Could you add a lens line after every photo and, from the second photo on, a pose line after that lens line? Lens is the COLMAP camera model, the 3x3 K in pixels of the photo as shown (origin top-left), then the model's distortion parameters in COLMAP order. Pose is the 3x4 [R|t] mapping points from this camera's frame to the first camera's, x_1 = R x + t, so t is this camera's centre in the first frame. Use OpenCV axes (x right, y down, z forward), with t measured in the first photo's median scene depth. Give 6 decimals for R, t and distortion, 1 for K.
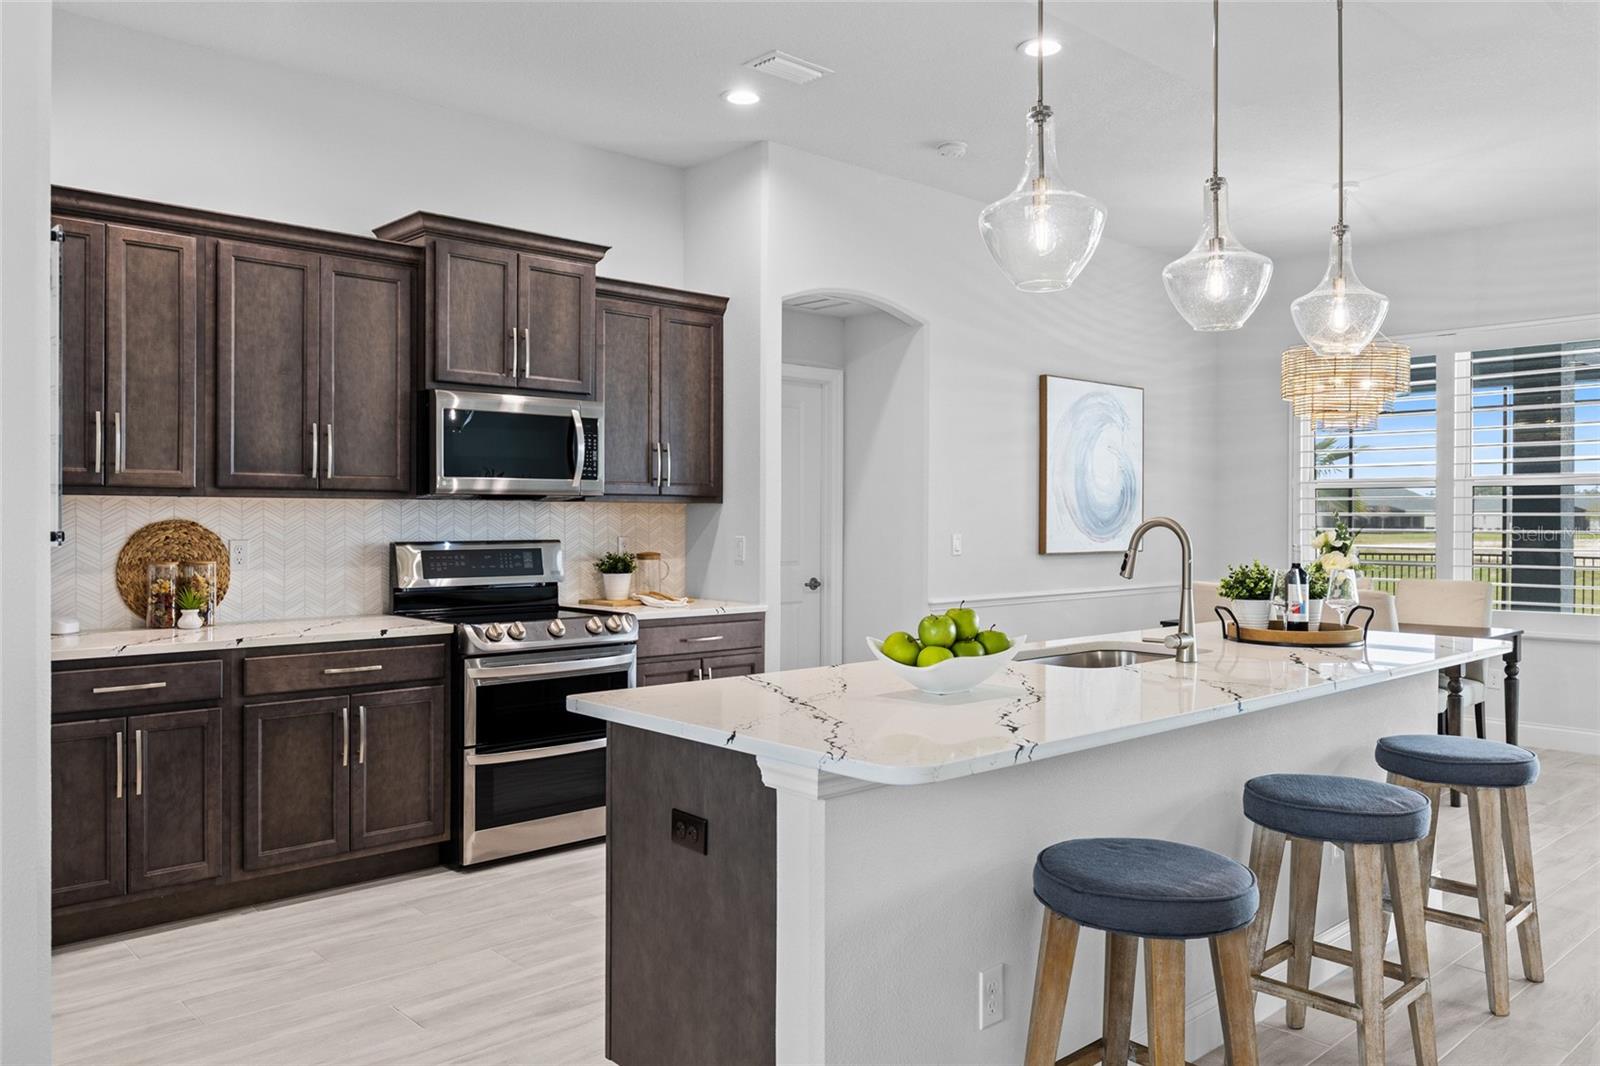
lens RADIAL K [[1186.2, 0, 806.4], [0, 1186.2, 518.7], [0, 0, 1]] dist [-0.000620, -0.001491]
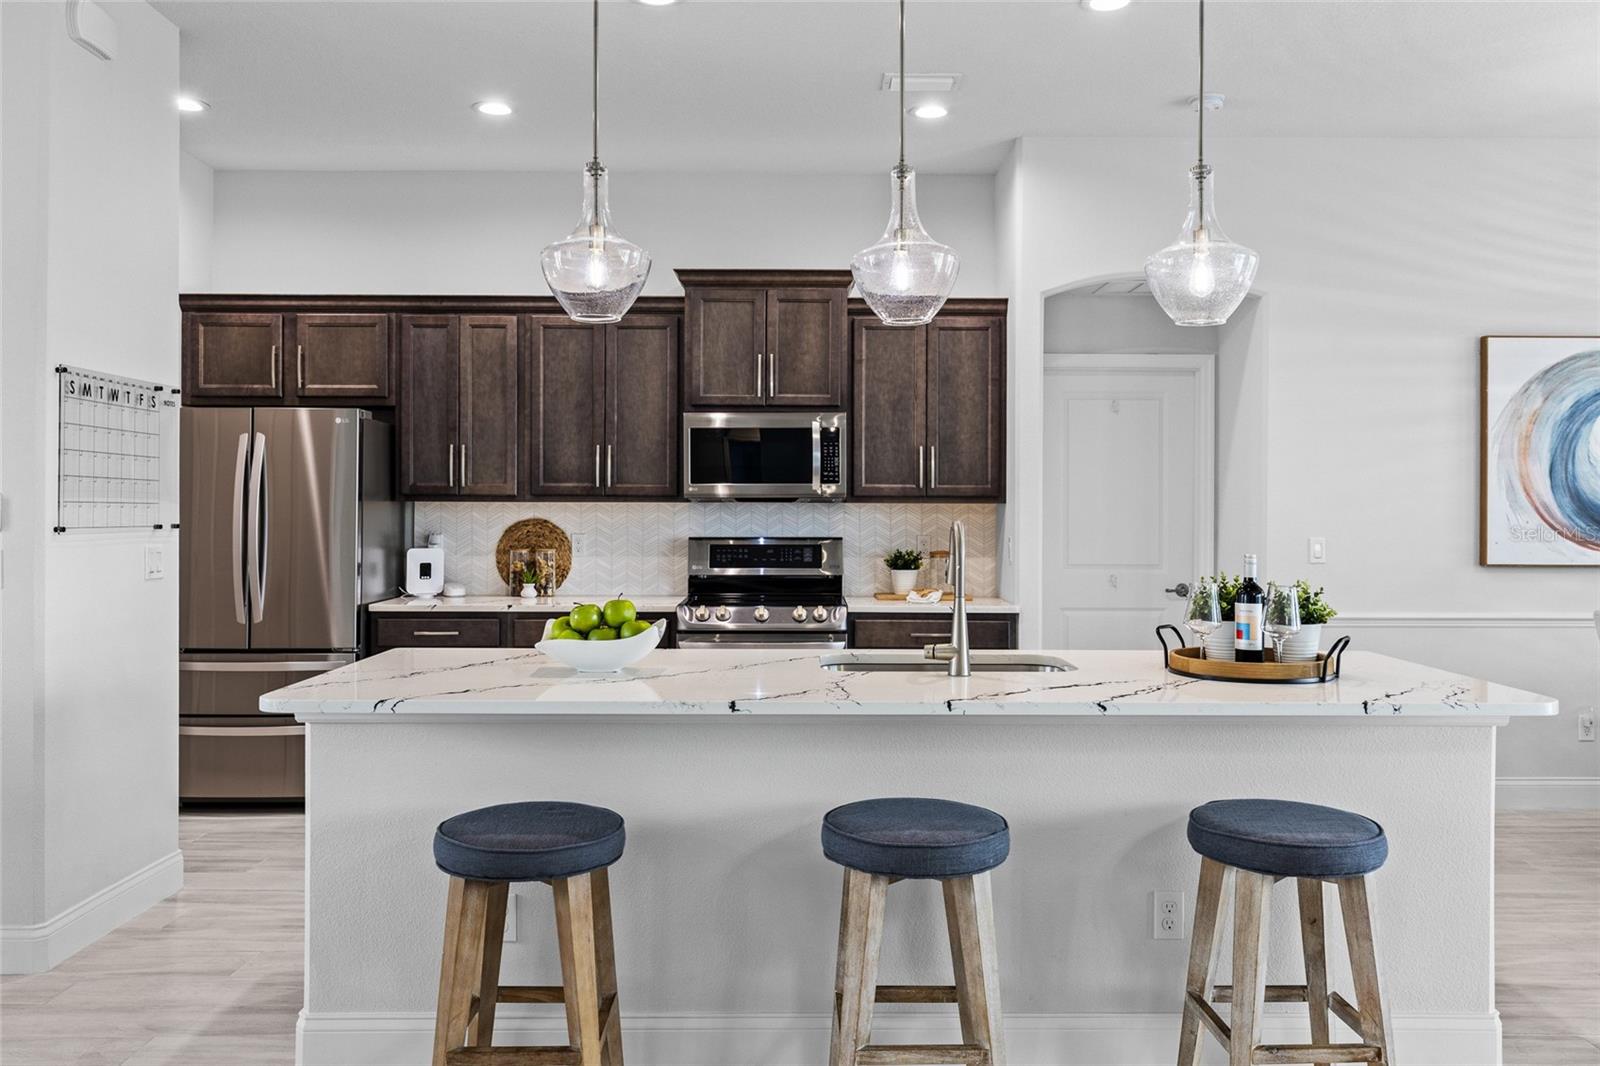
lens RADIAL K [[1238.1, 0, 803.3], [0, 1238.1, 503.7], [0, 0, 1]] dist [0.001435, -0.002436]
pose [[0.735336, -0.004145, -0.677690, 0.615490], [-0.001955, 0.999964, -0.008237, -0.004622], [0.677700, 0.007381, 0.735301, 0.138650]]
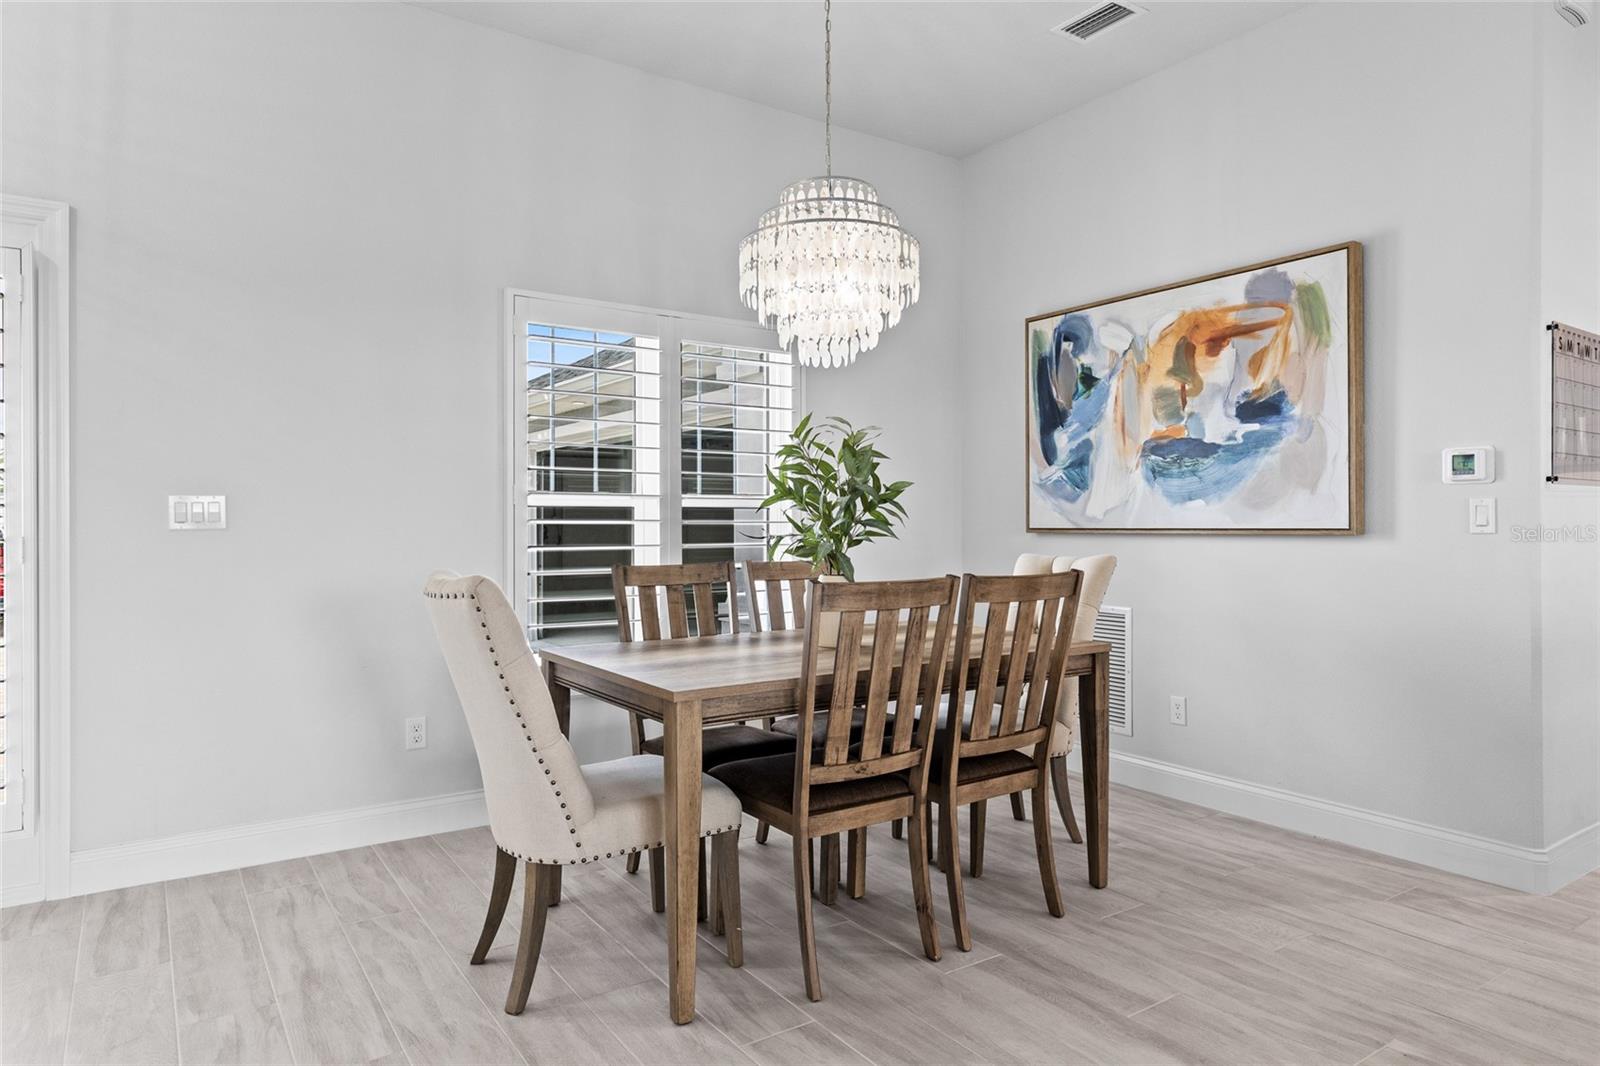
lens RADIAL K [[979.8, 0, 810.1], [0, 979.8, 523.9], [0, 0, 1]] dist [0.002385, -0.000264]
pose [[-0.144469, -0.000399, -0.989509, 0.457833], [0.001228, 0.999999, -0.000583, 0.035299], [0.989509, -0.001300, -0.144468, 0.003463]]
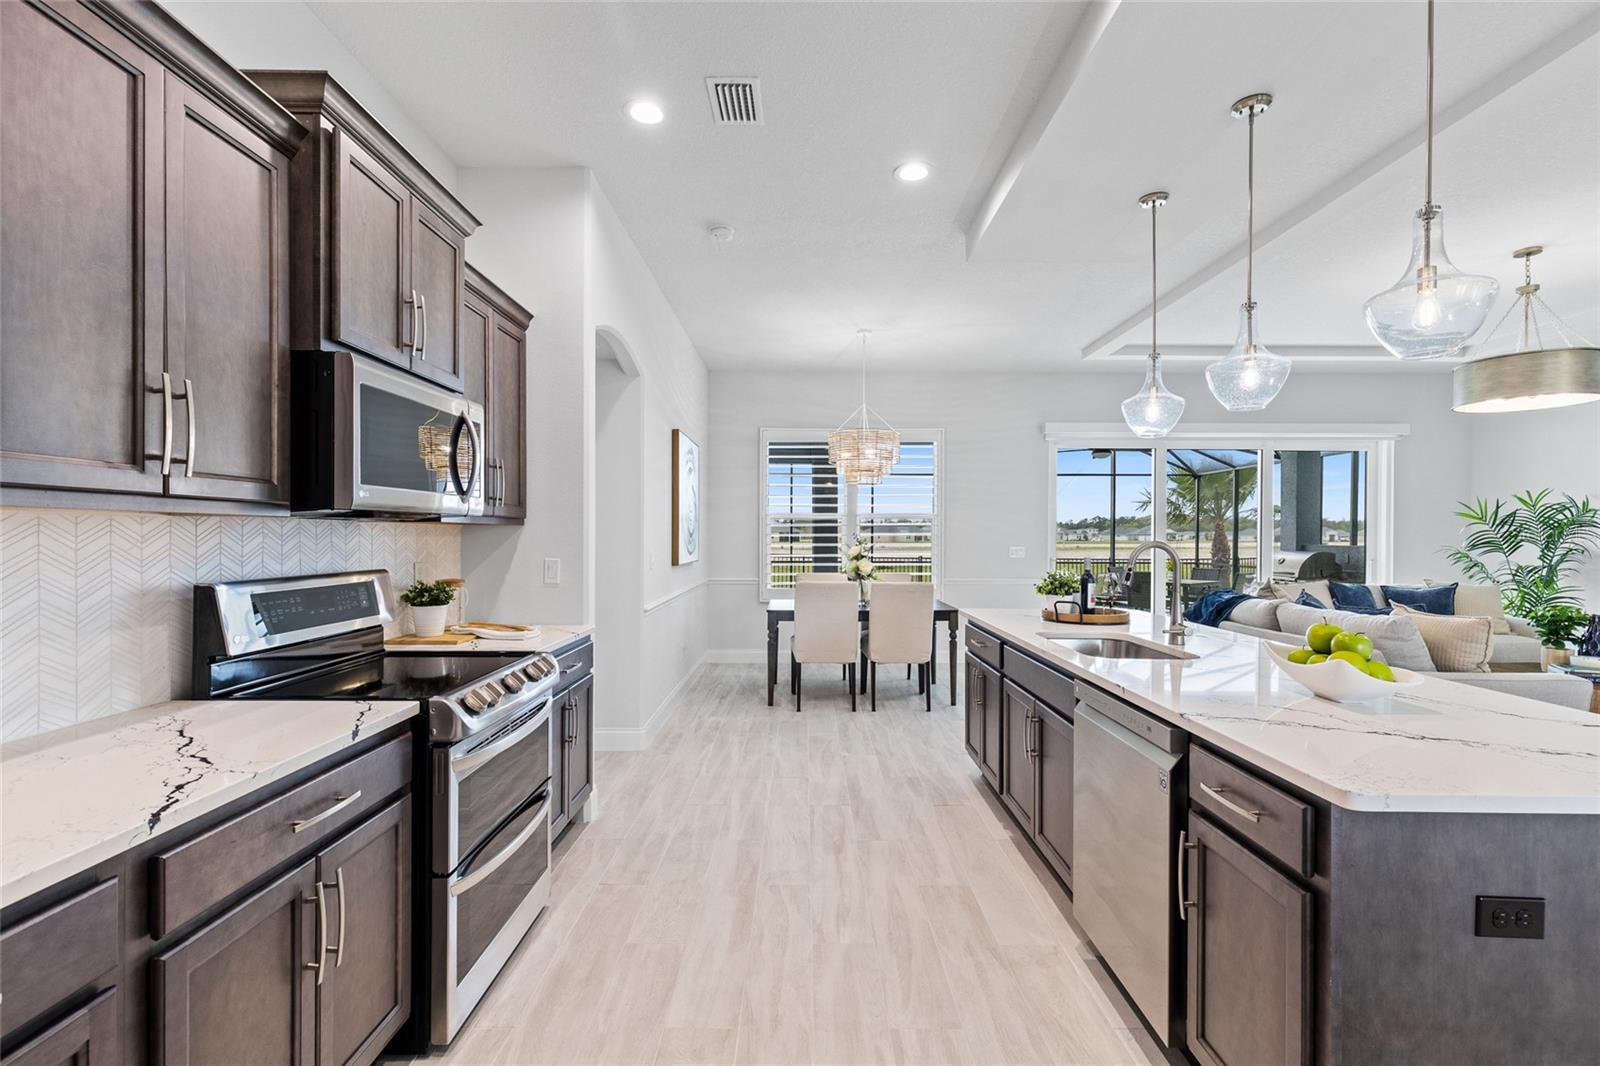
lens RADIAL K [[718.6, 0, 802.0], [0, 718.6, 539.0], [0, 0, 1]] dist [0.006574, 0.000280]
pose [[0.682833, -0.004483, 0.730561, -0.417737], [0.000689, 0.999985, 0.005492, -0.005945], [-0.730574, -0.003247, 0.682826, 0.513913]]
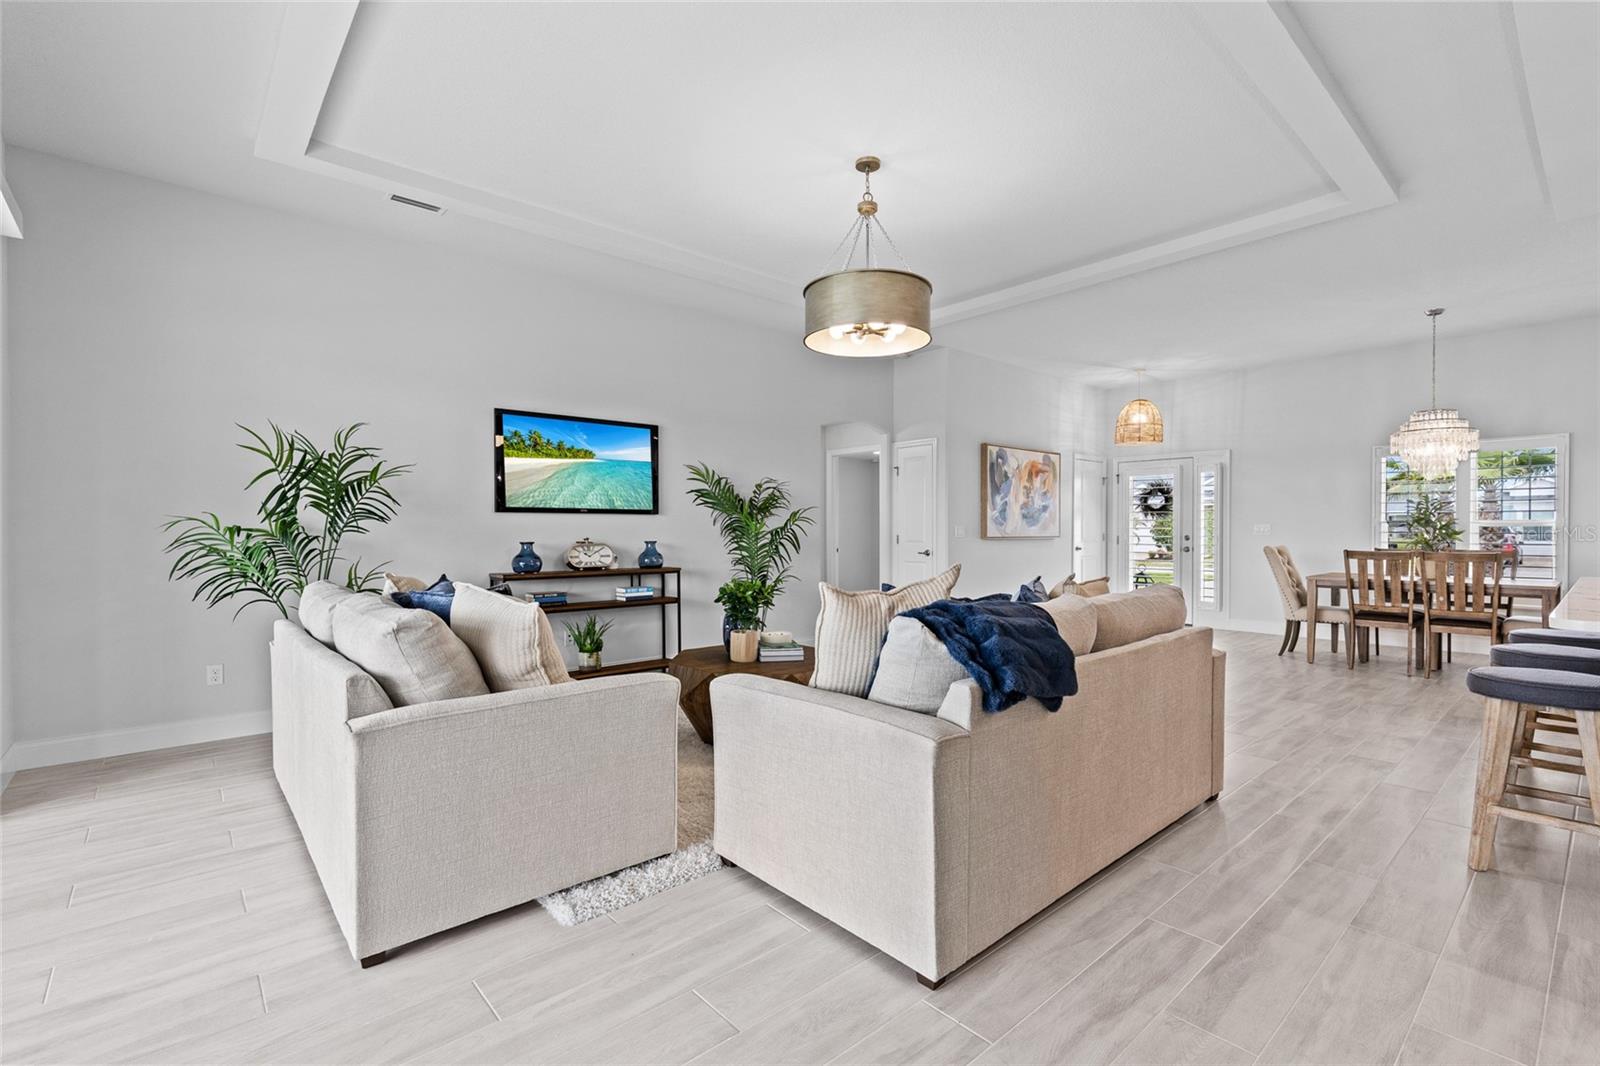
lens RADIAL K [[718.6, 0, 802.0], [0, 718.6, 539.0], [0, 0, 1]] dist [0.006574, 0.000280]
pose [[-0.999695, -0.004419, 0.024314, 0.916916], [-0.004150, 0.999930, 0.011113, 0.034044], [-0.024361, 0.011008, -0.999643, 1.248542]]
